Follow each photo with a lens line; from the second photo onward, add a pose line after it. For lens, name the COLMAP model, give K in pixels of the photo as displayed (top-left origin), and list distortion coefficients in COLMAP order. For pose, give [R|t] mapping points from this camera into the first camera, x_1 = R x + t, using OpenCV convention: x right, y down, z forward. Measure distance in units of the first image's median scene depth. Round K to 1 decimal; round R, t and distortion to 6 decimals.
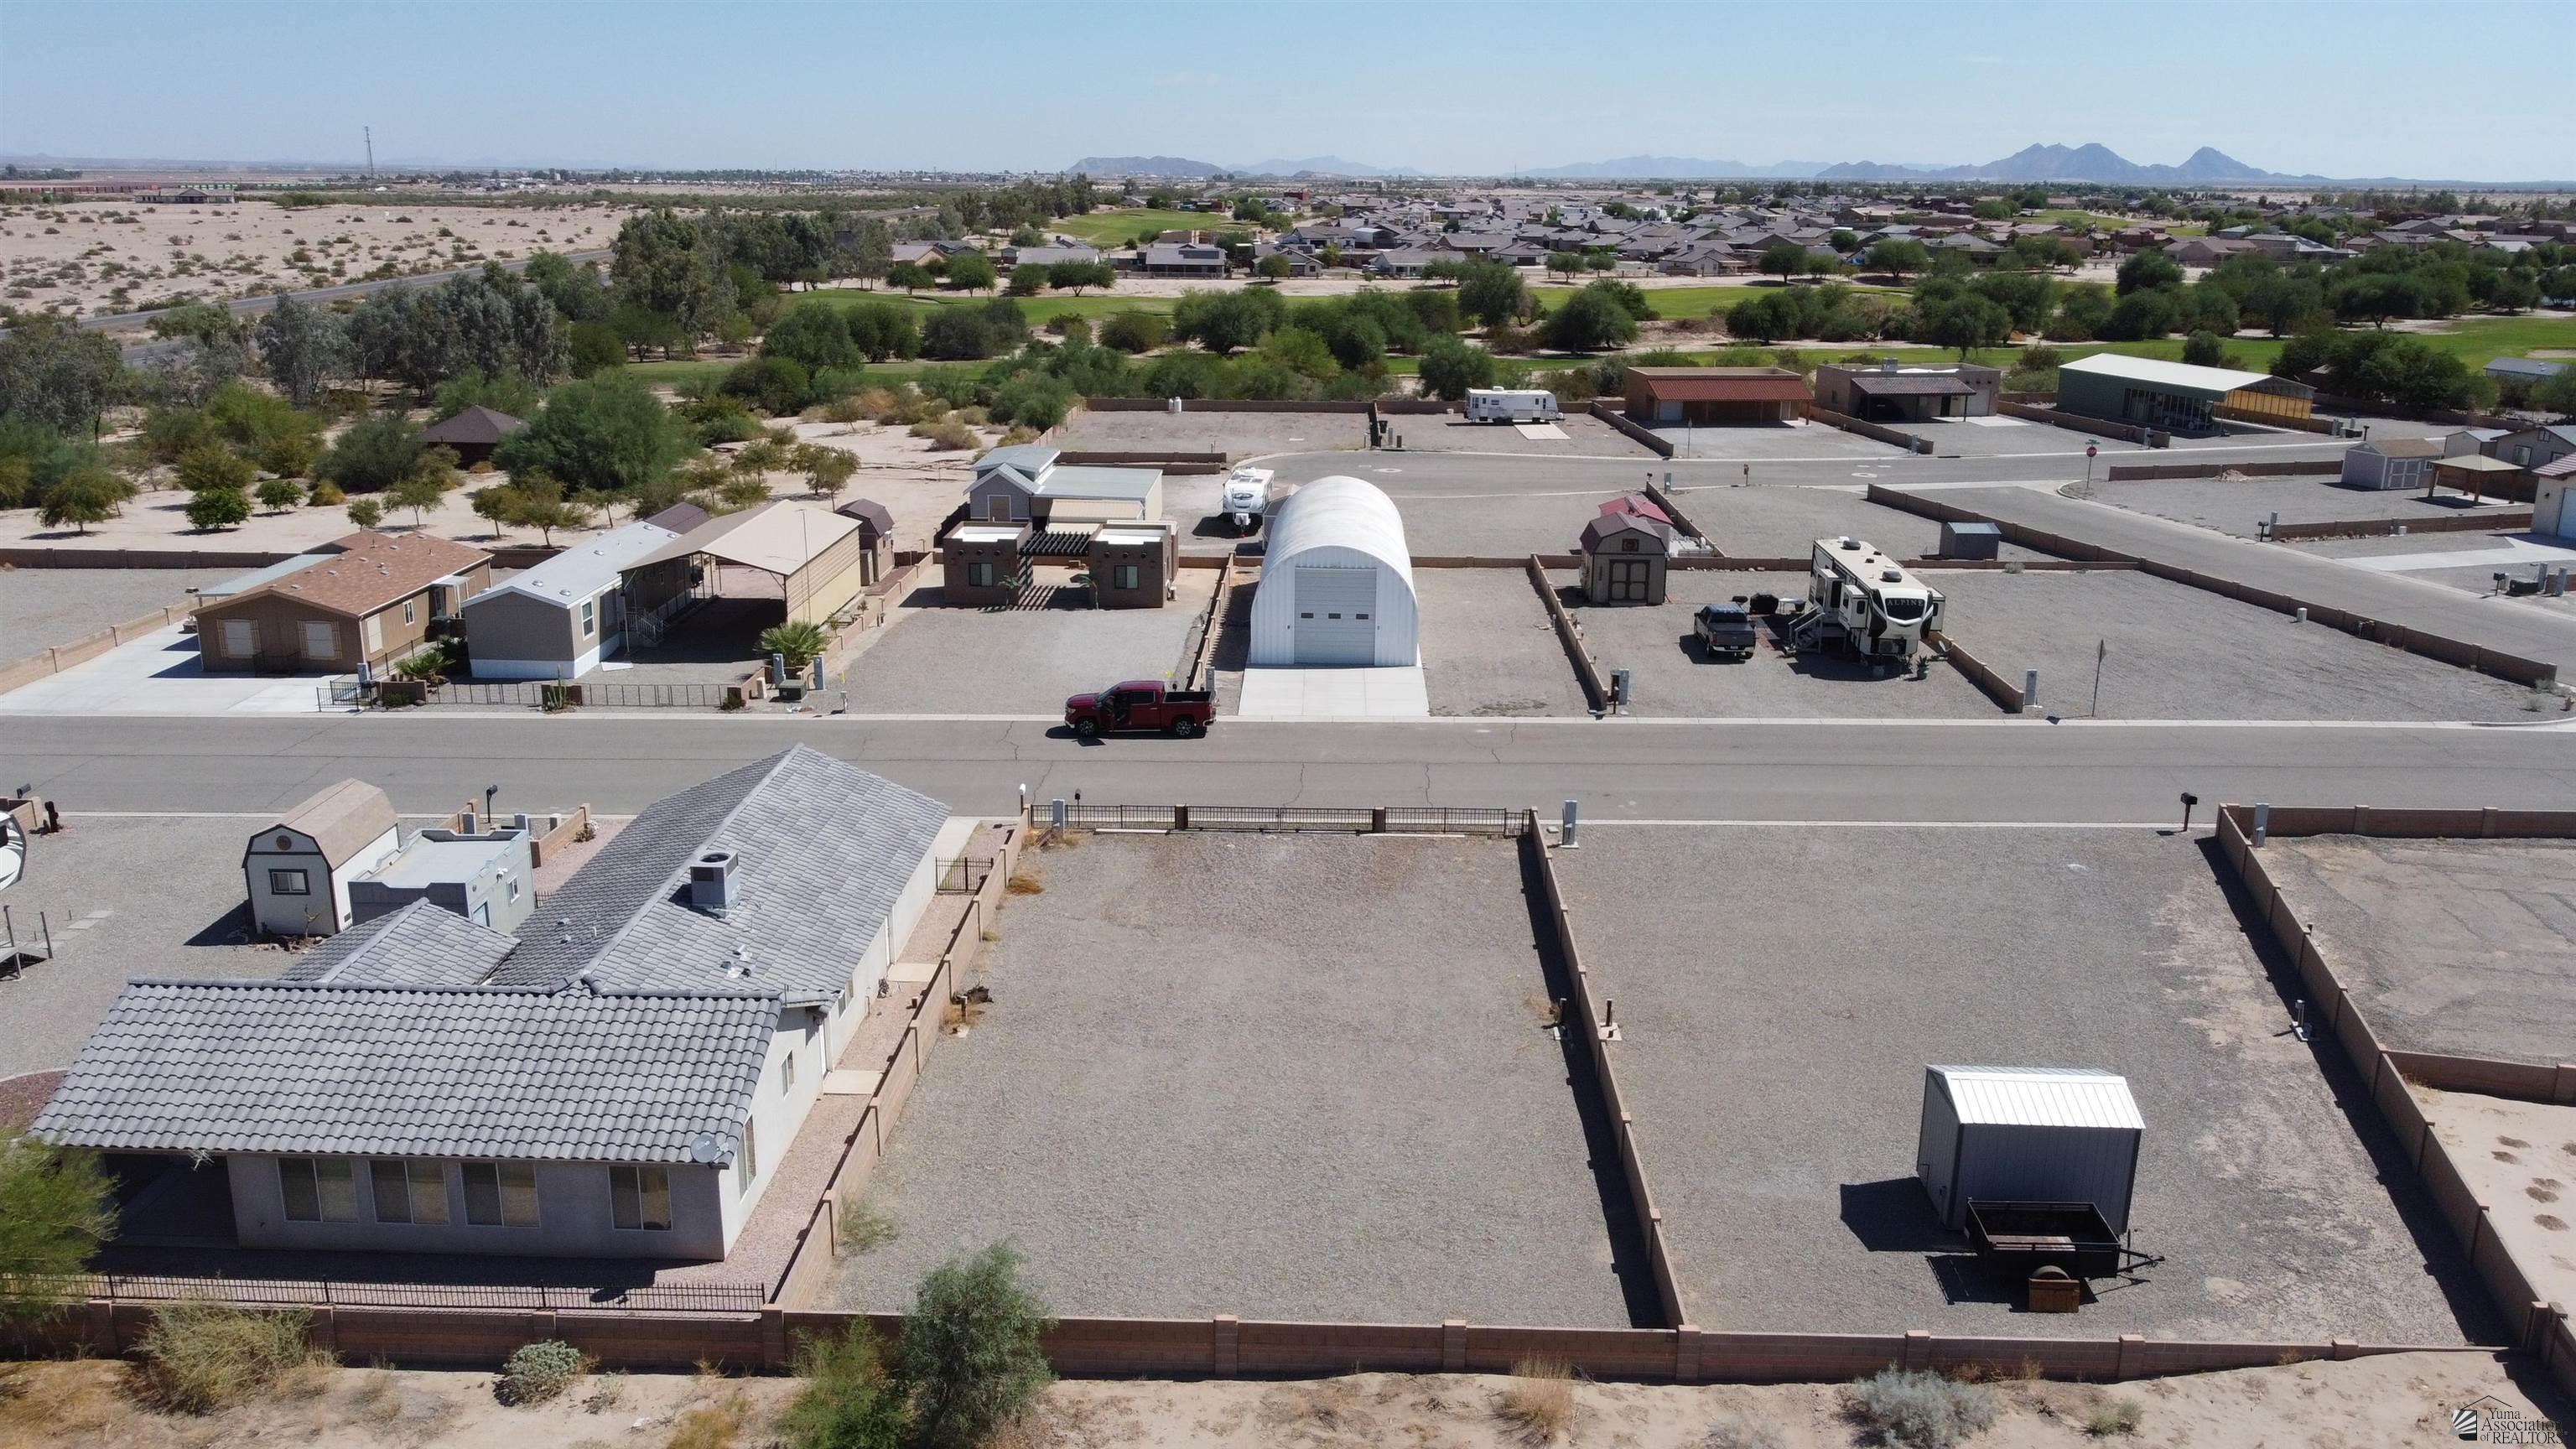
lens RADIAL K [[1966.2, 0, 1286.5], [0, 1966.2, 726.0], [0, 0, 1]] dist [-0.005386, -0.002893]
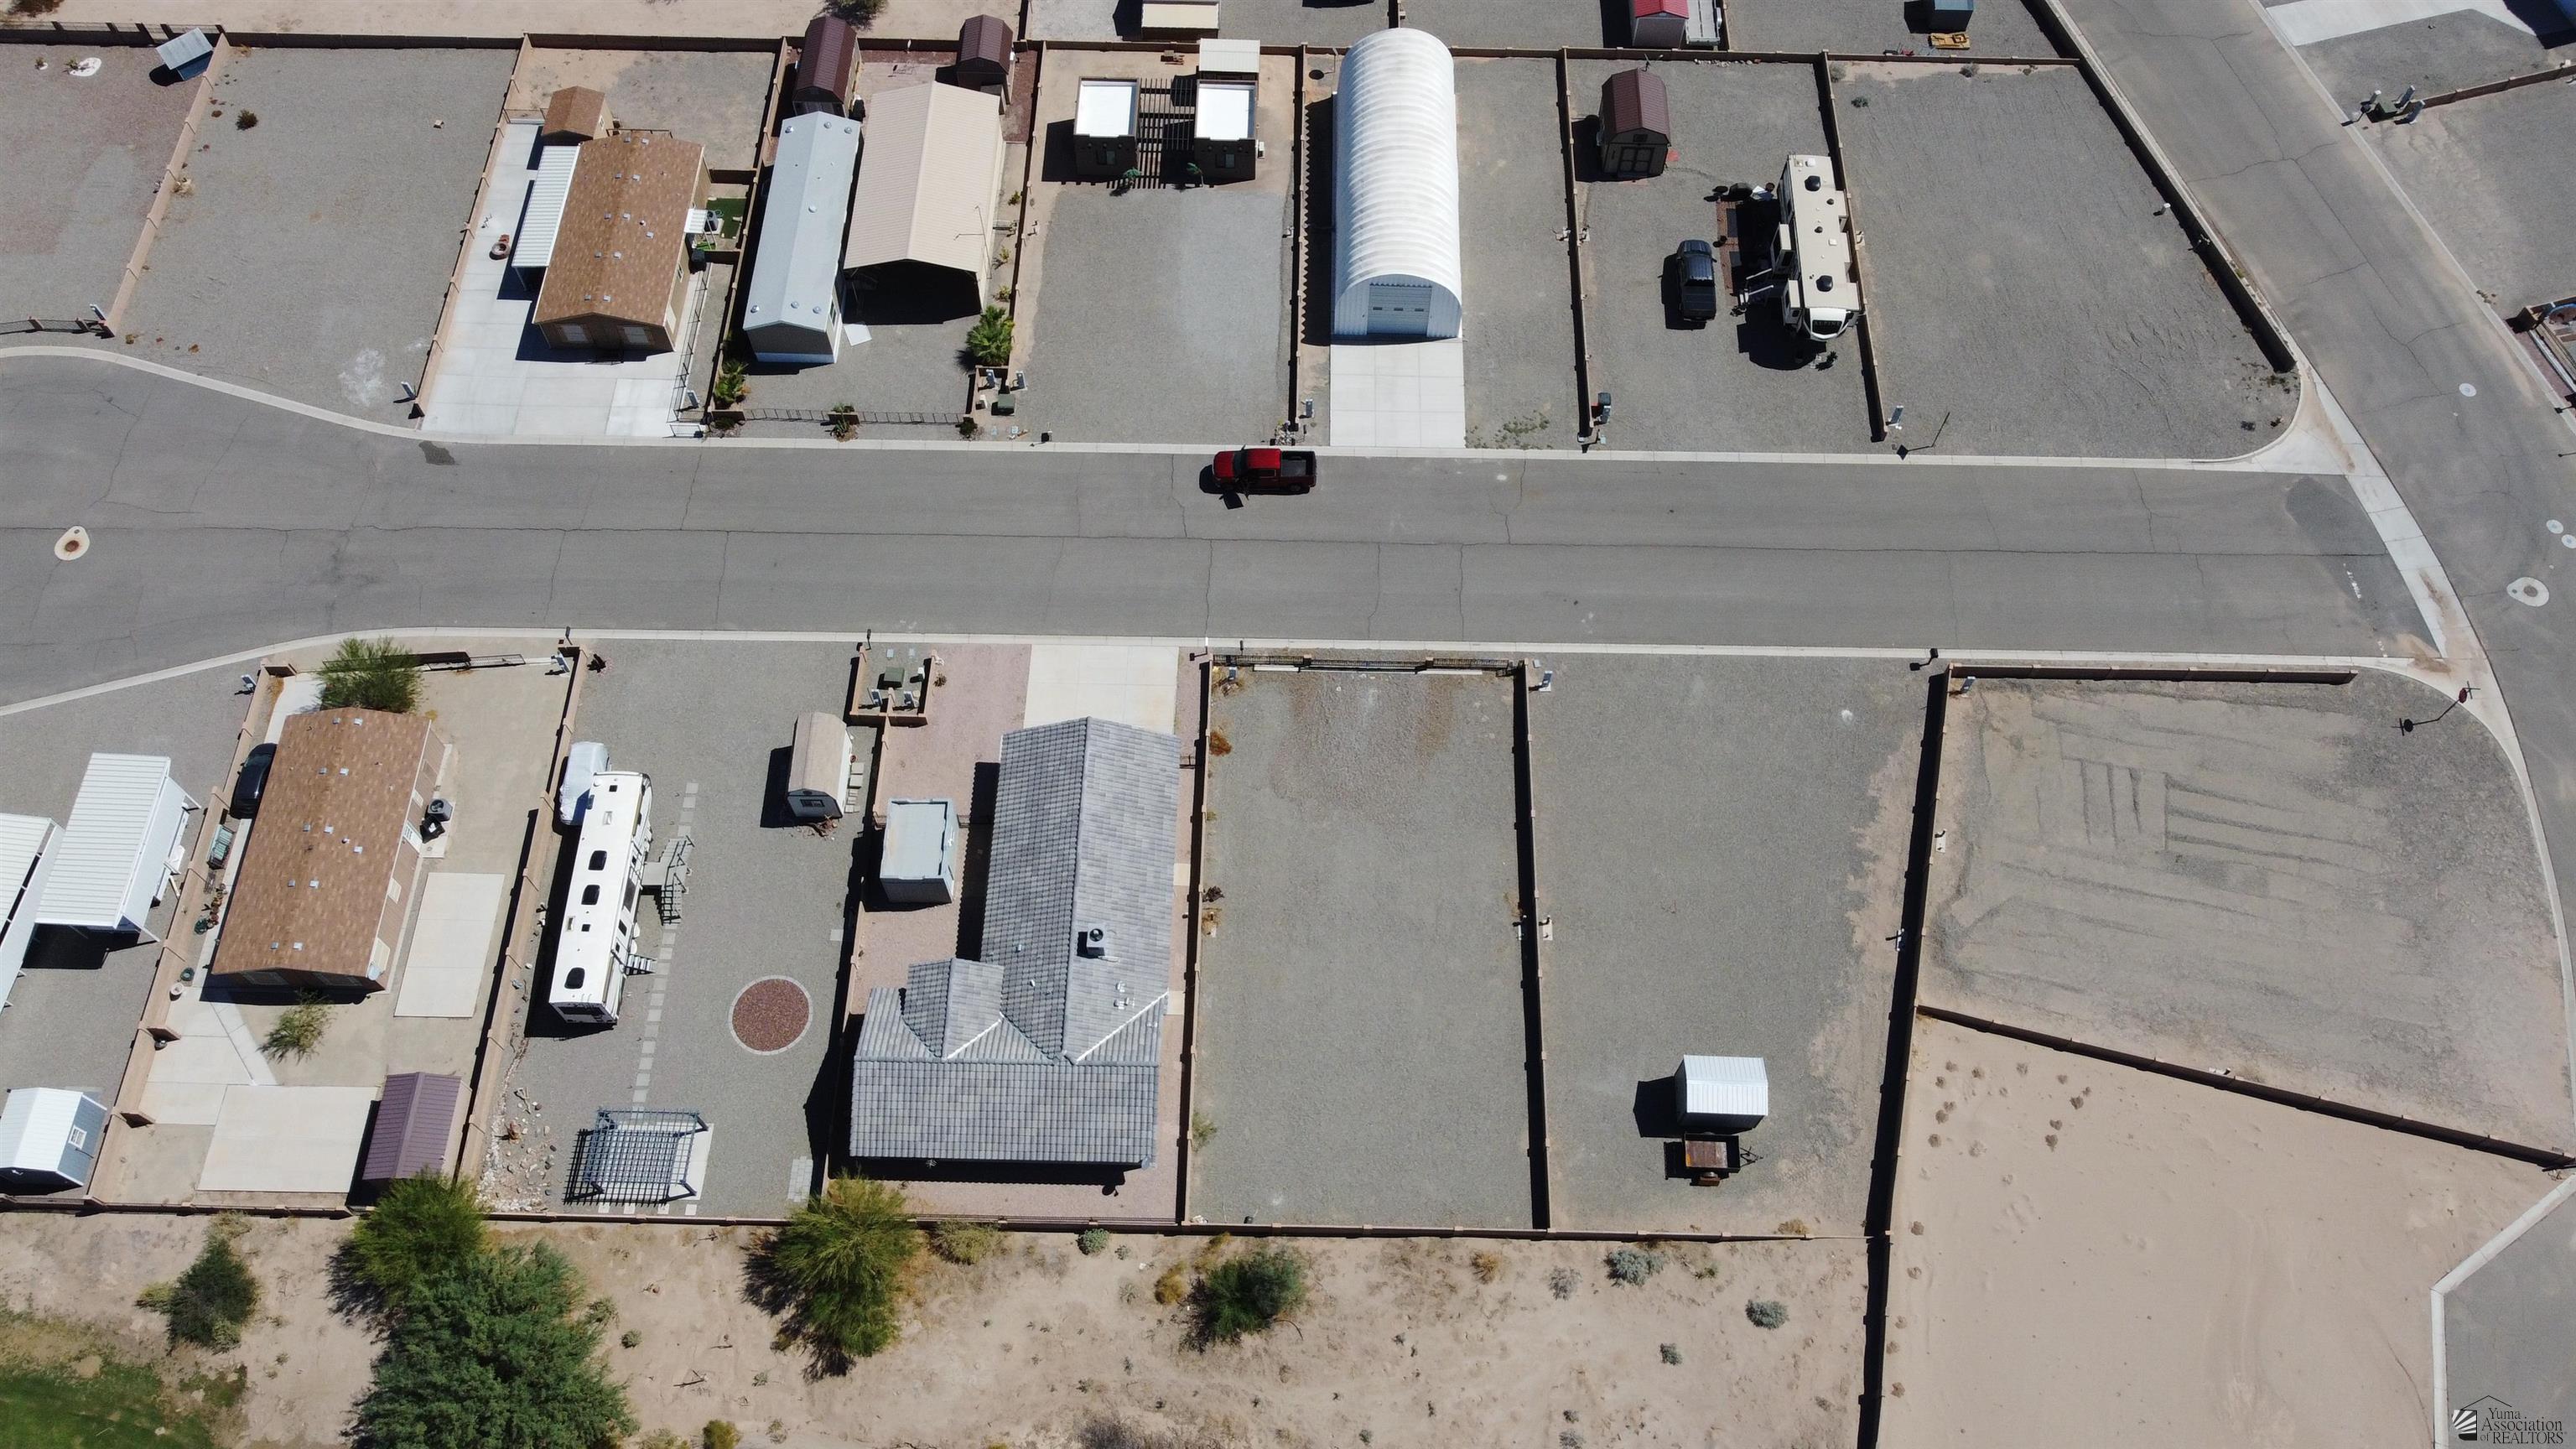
lens RADIAL K [[1966.2, 0, 1289.9], [0, 1966.2, 714.4], [0, 0, 1]] dist [-0.005386, -0.002893]
pose [[0.999950, -0.009907, -0.001407, -0.055248], [0.007943, 0.700354, 0.713751, -0.904561], [-0.006086, -0.713727, 0.700398, -0.133767]]
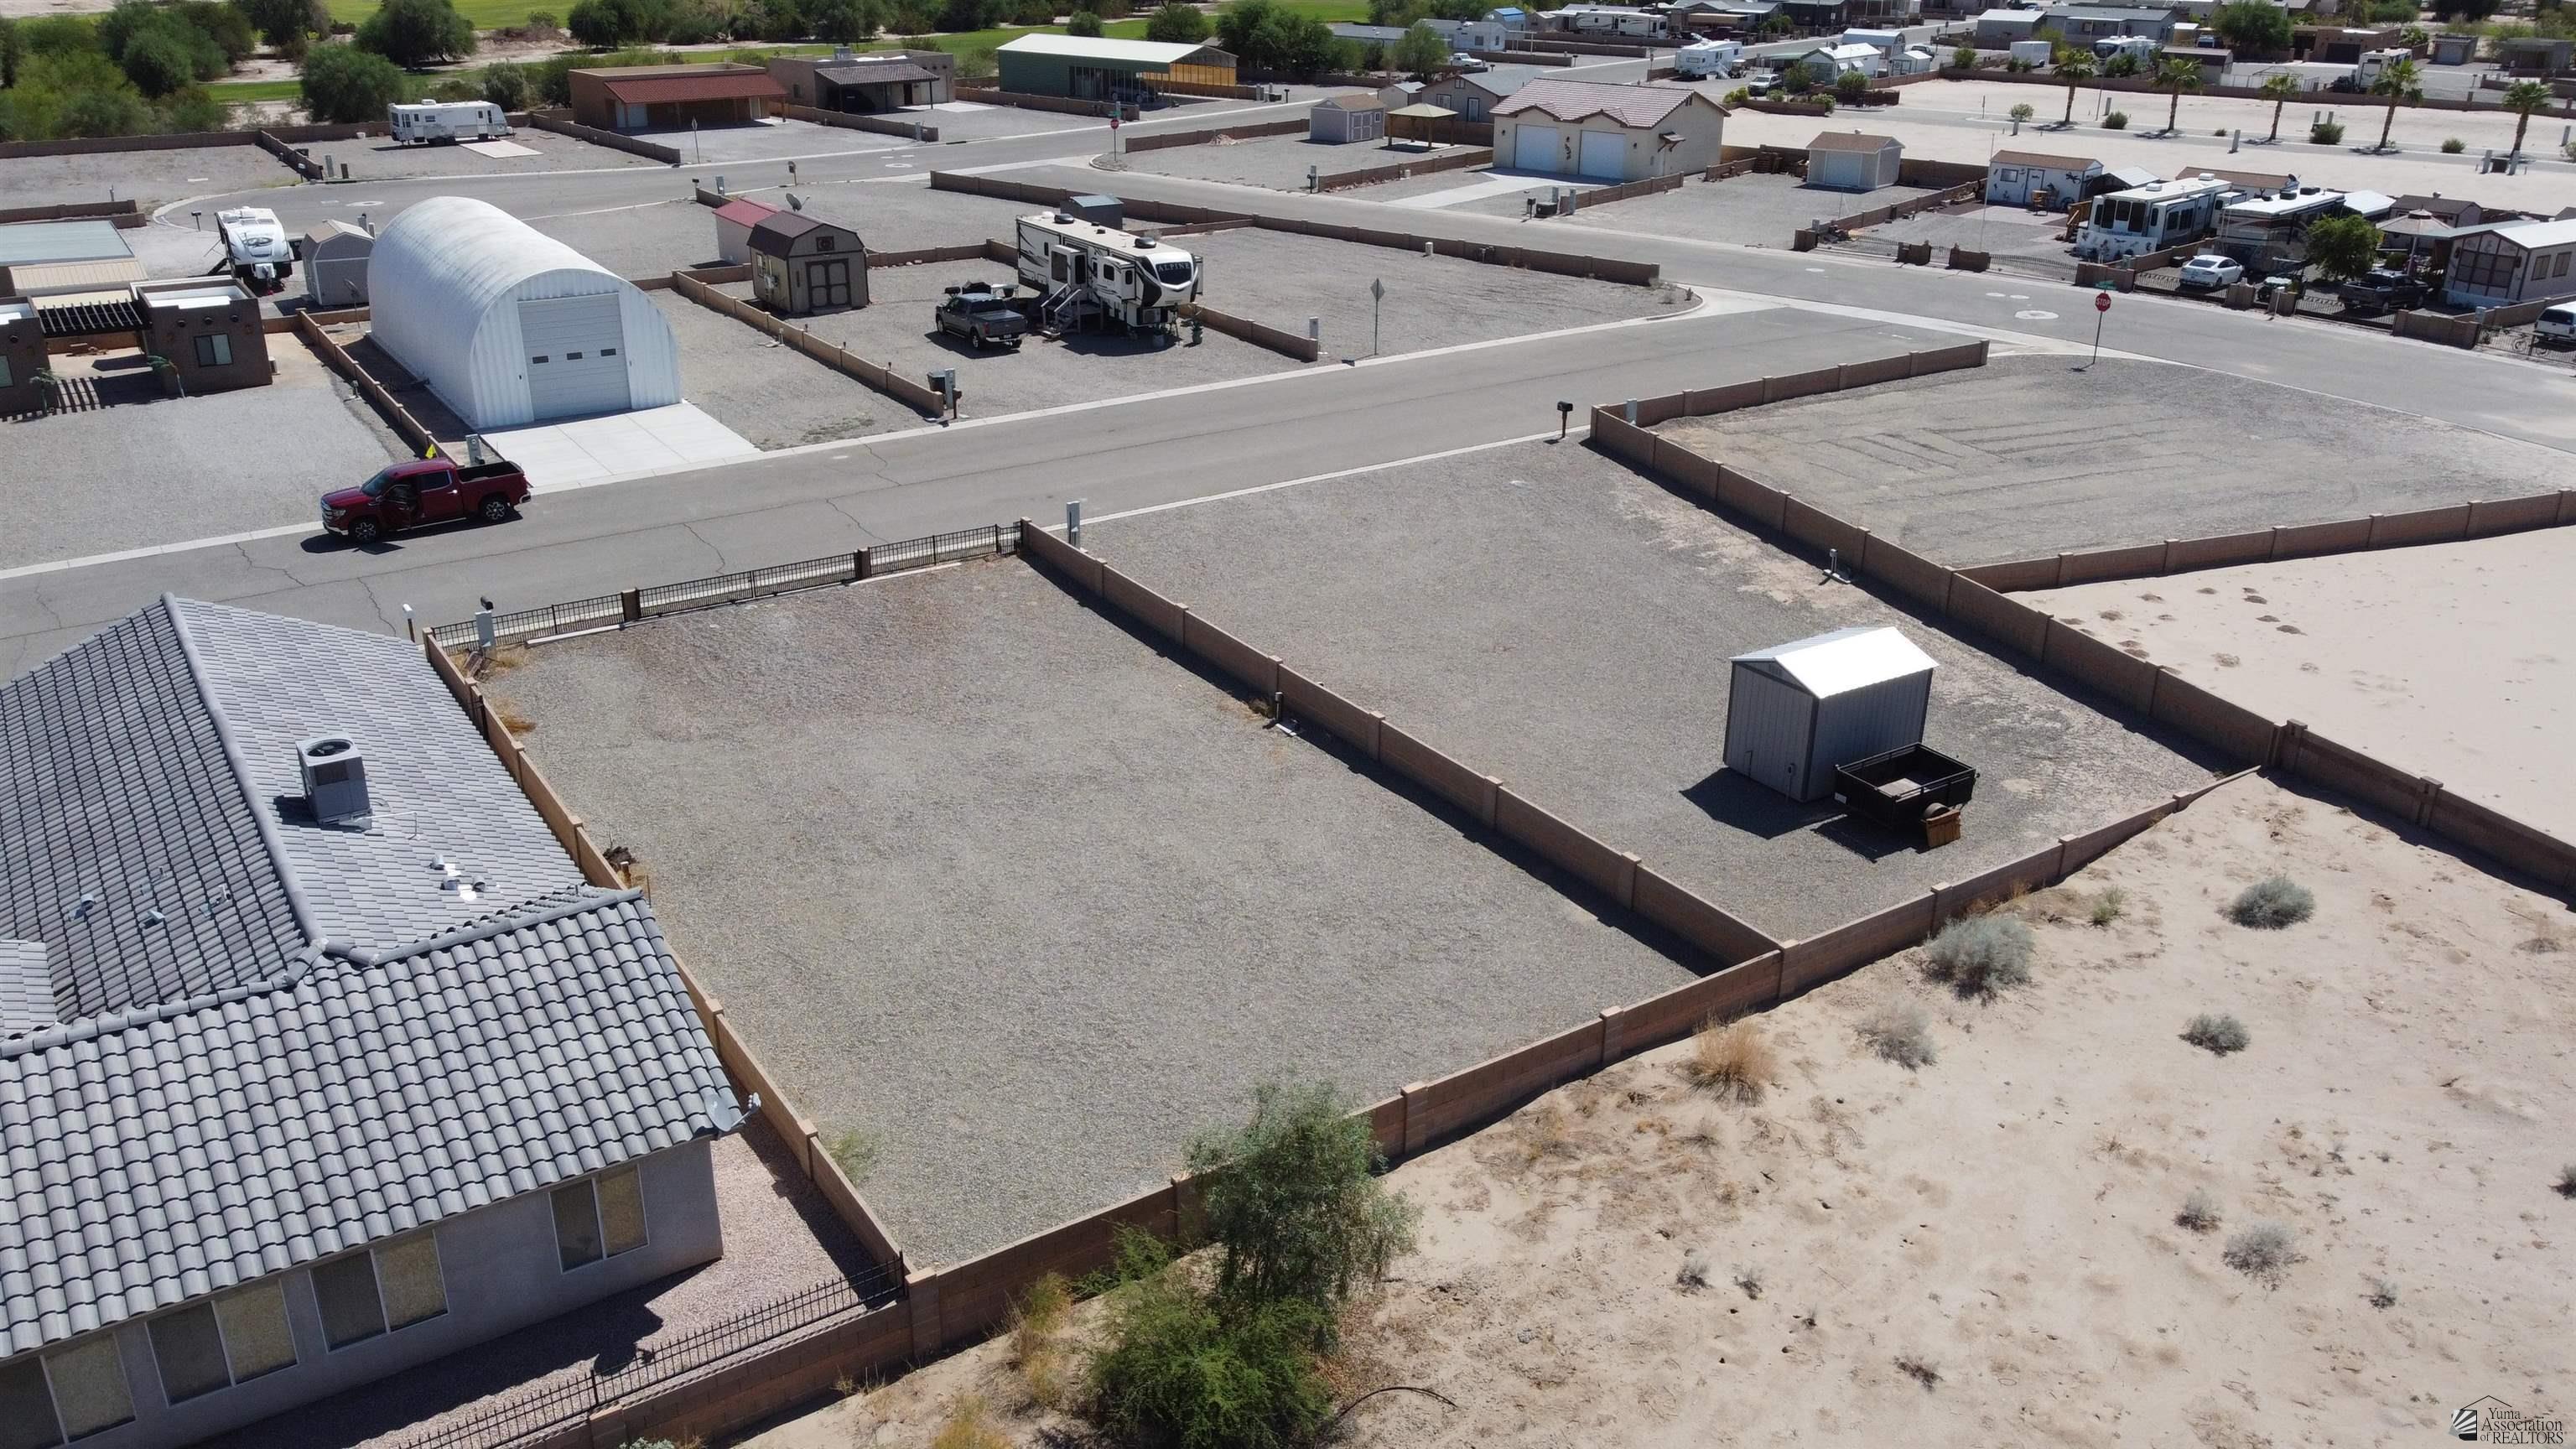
lens RADIAL K [[1966.2, 0, 1291.6], [0, 1966.2, 724.0], [0, 0, 1]] dist [-0.005386, -0.002893]
pose [[0.814613, -0.225795, 0.534249, -0.231330], [0.153197, 0.972163, 0.177282, -0.006344], [-0.559407, -0.062571, 0.826528, 0.153403]]
